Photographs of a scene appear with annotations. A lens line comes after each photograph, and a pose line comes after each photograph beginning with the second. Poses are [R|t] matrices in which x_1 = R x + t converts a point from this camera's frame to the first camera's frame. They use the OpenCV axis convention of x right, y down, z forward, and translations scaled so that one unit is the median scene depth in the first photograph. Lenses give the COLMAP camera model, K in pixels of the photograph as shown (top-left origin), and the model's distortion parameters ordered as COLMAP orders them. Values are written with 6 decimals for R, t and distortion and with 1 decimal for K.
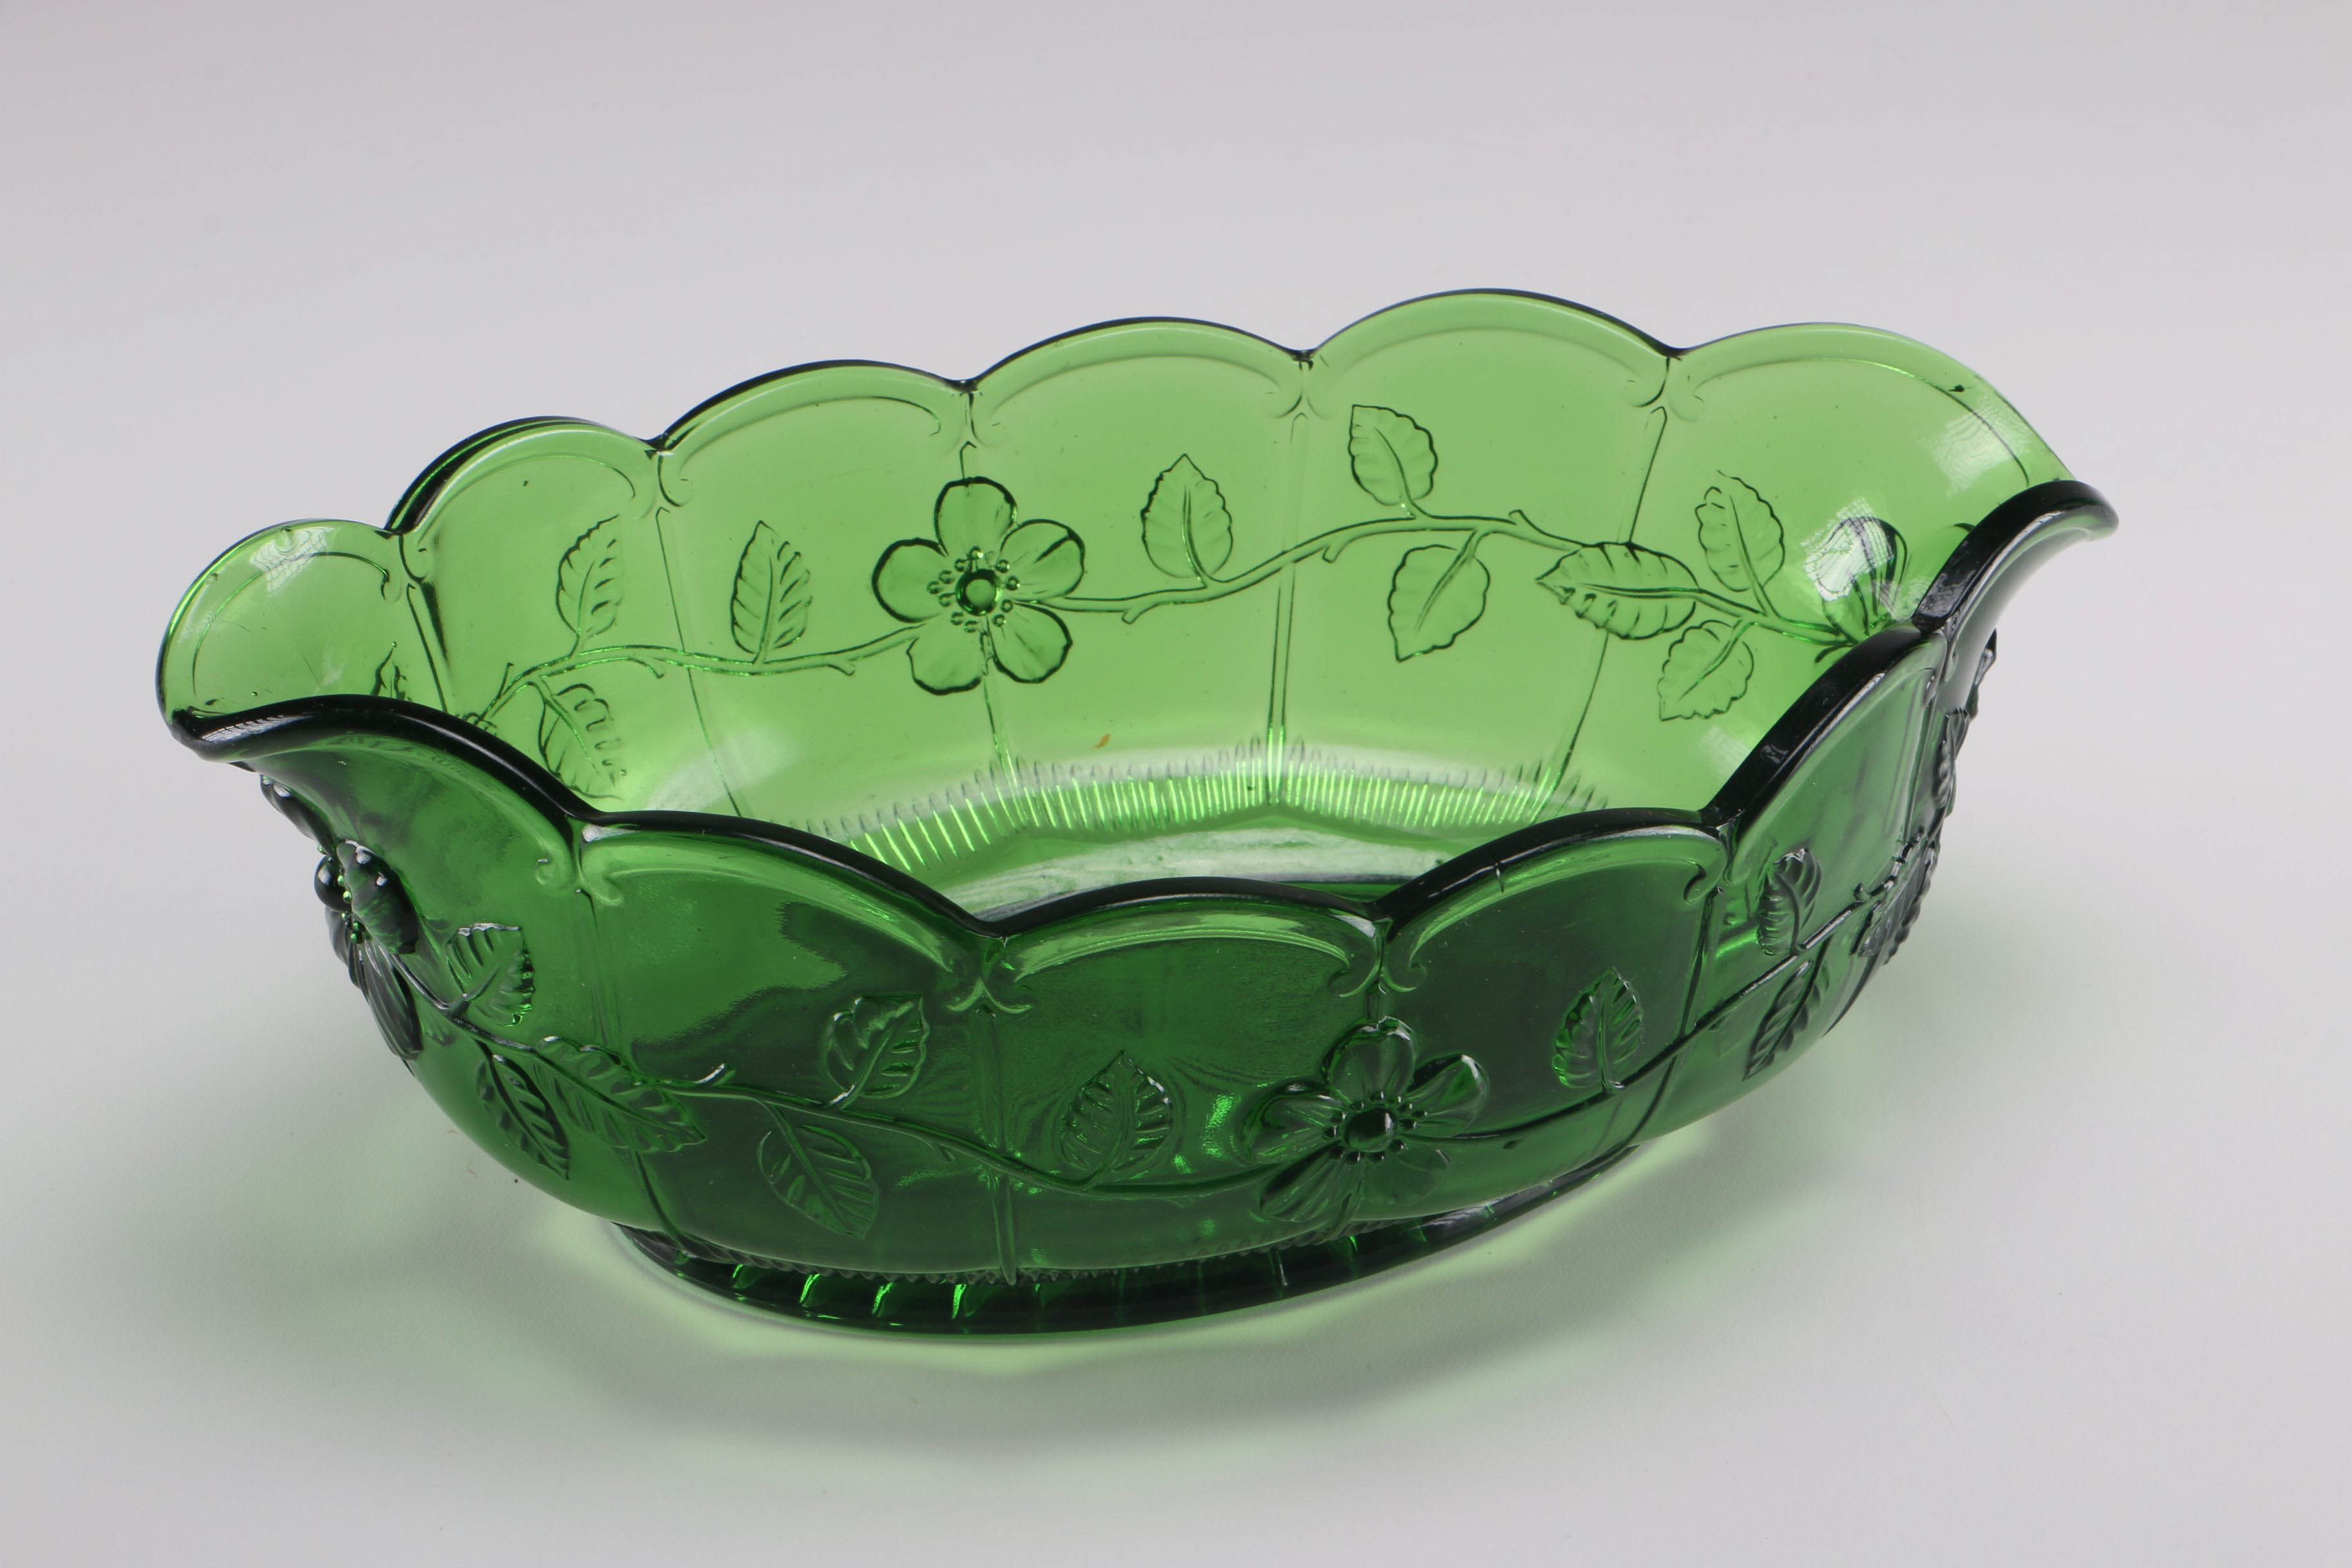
lens RADIAL K [[7453.2, 0, 1163.9], [0, 7453.2, 788.7], [0, 0, 1]] dist [0.167105, 0.000000]
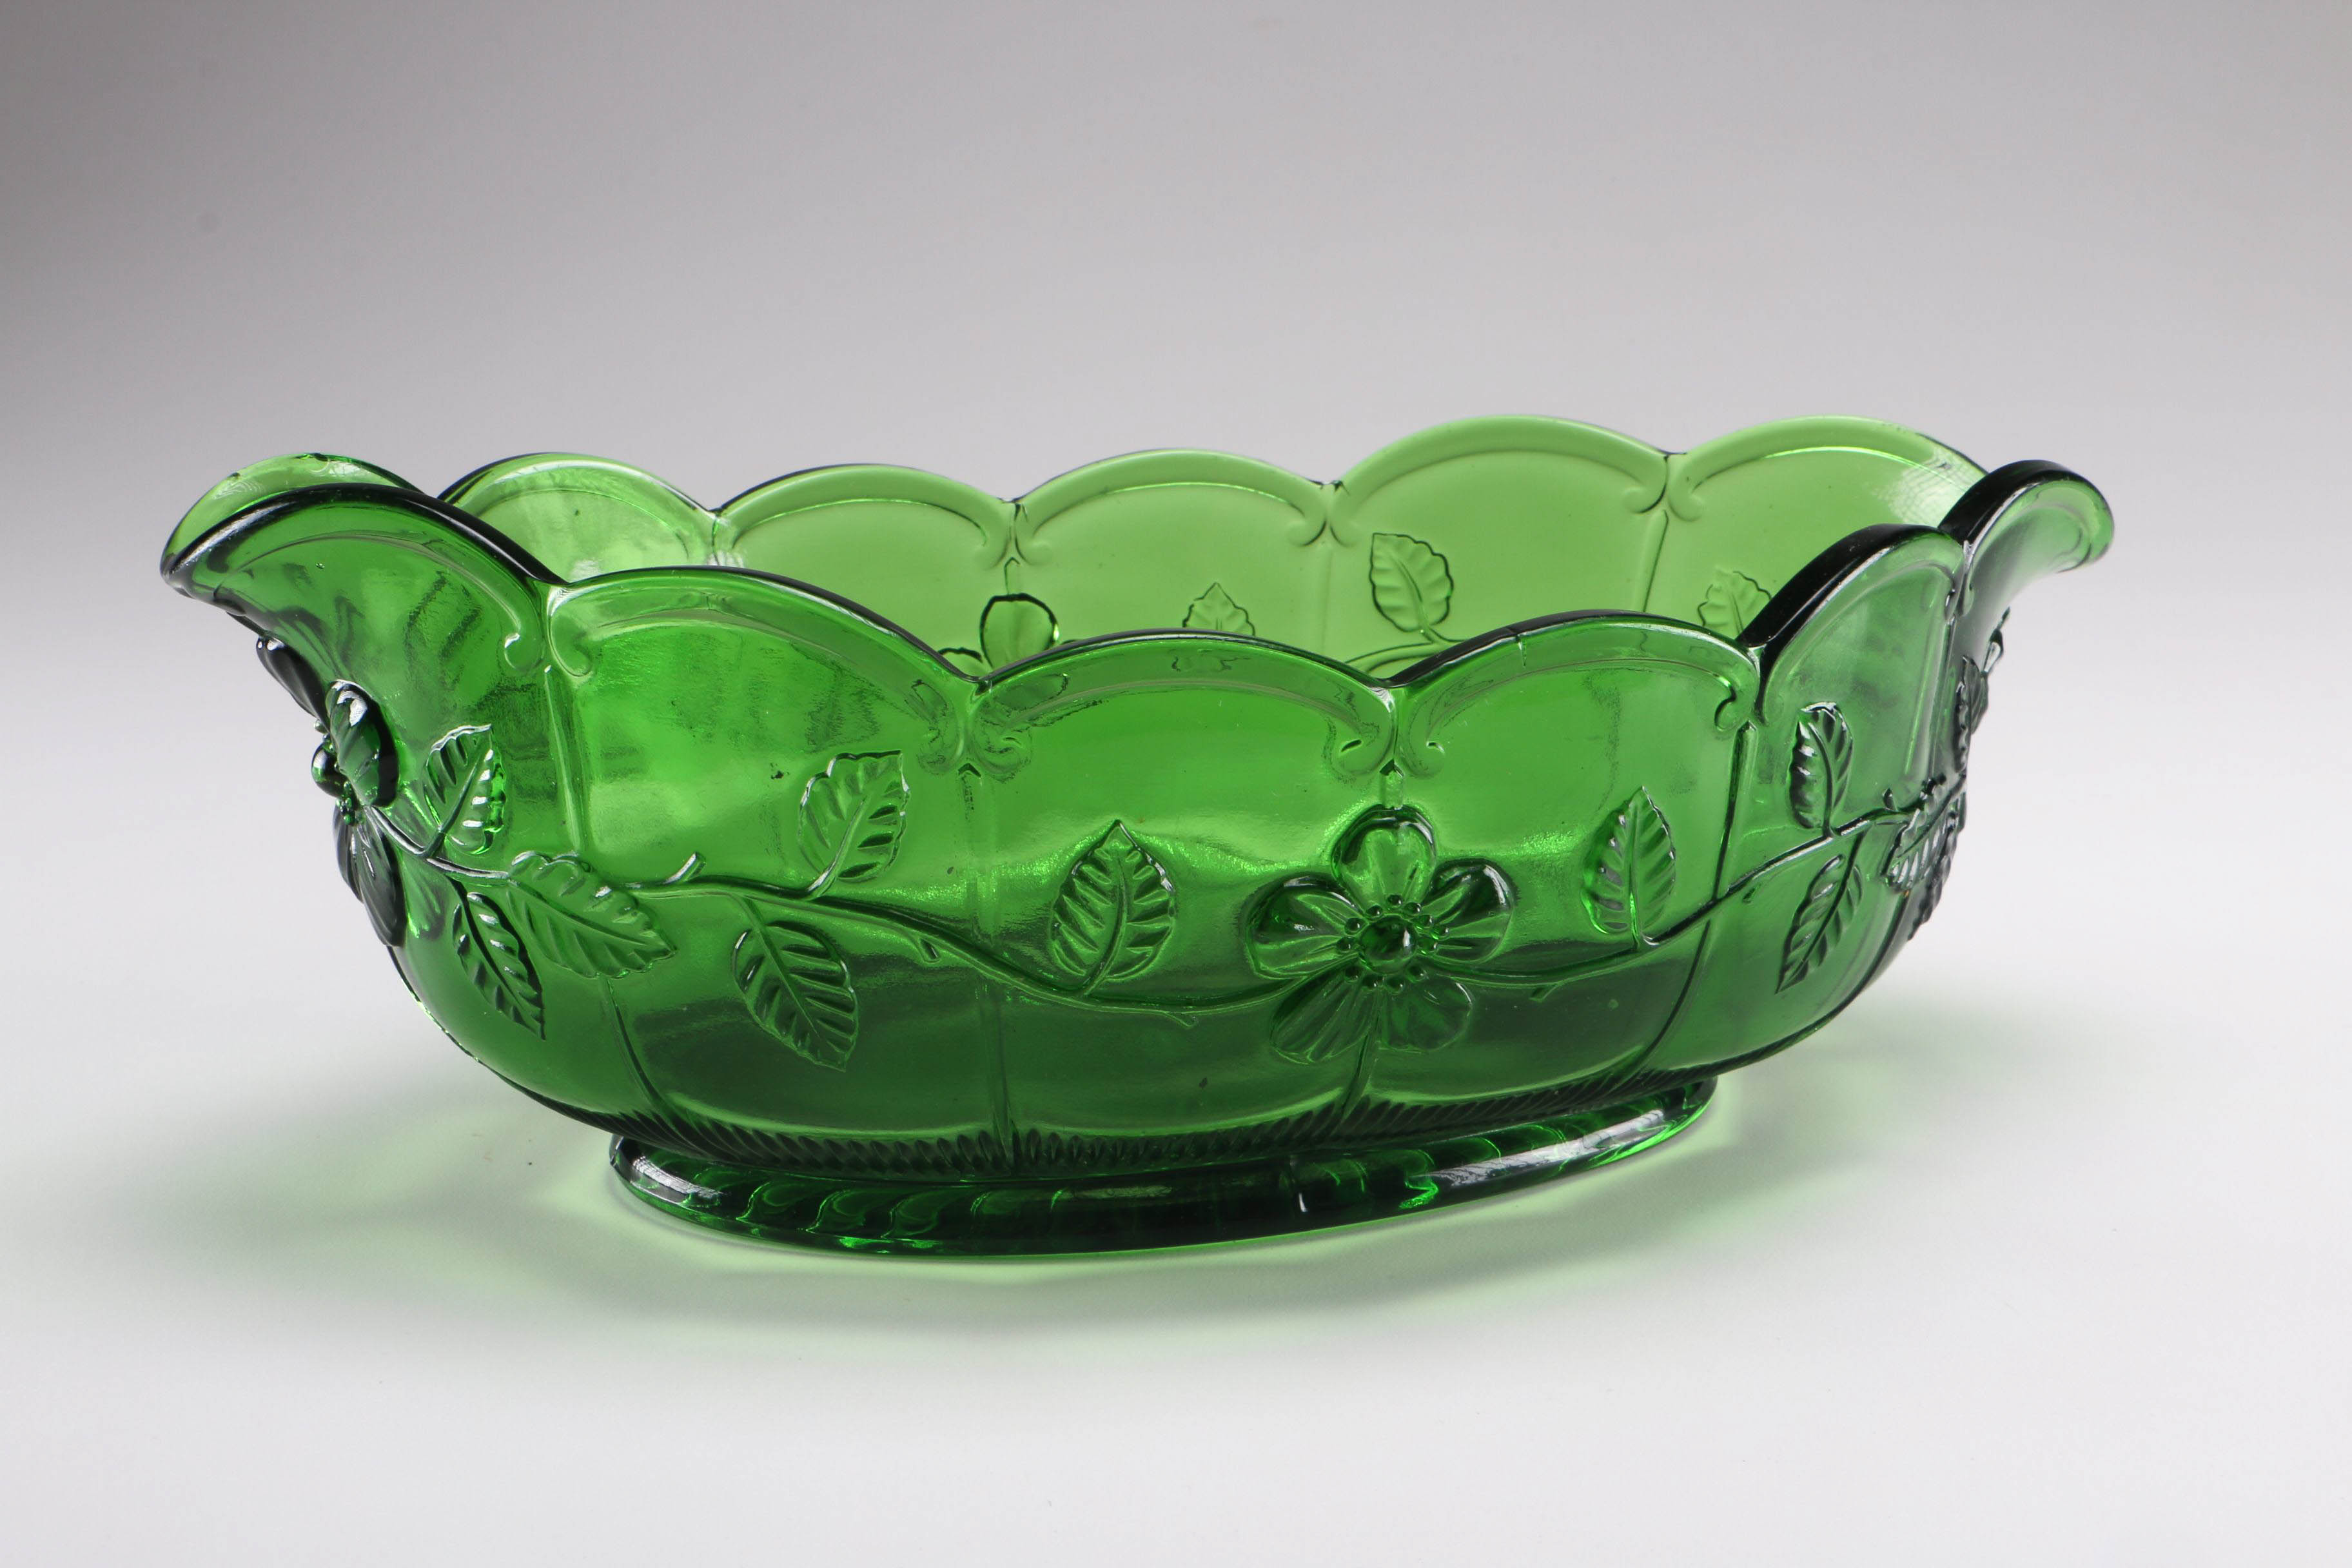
lens RADIAL K [[4140.4, 0, 1183.3], [0, 4140.4, 782.7], [0, 0, 1]] dist [-0.039197, 0.000000]
pose [[0.999562, -0.002809, -0.029448, 0.015637], [-0.006368, 0.951714, -0.306919, 0.166793], [0.028888, 0.306972, 0.951280, 0.449226]]
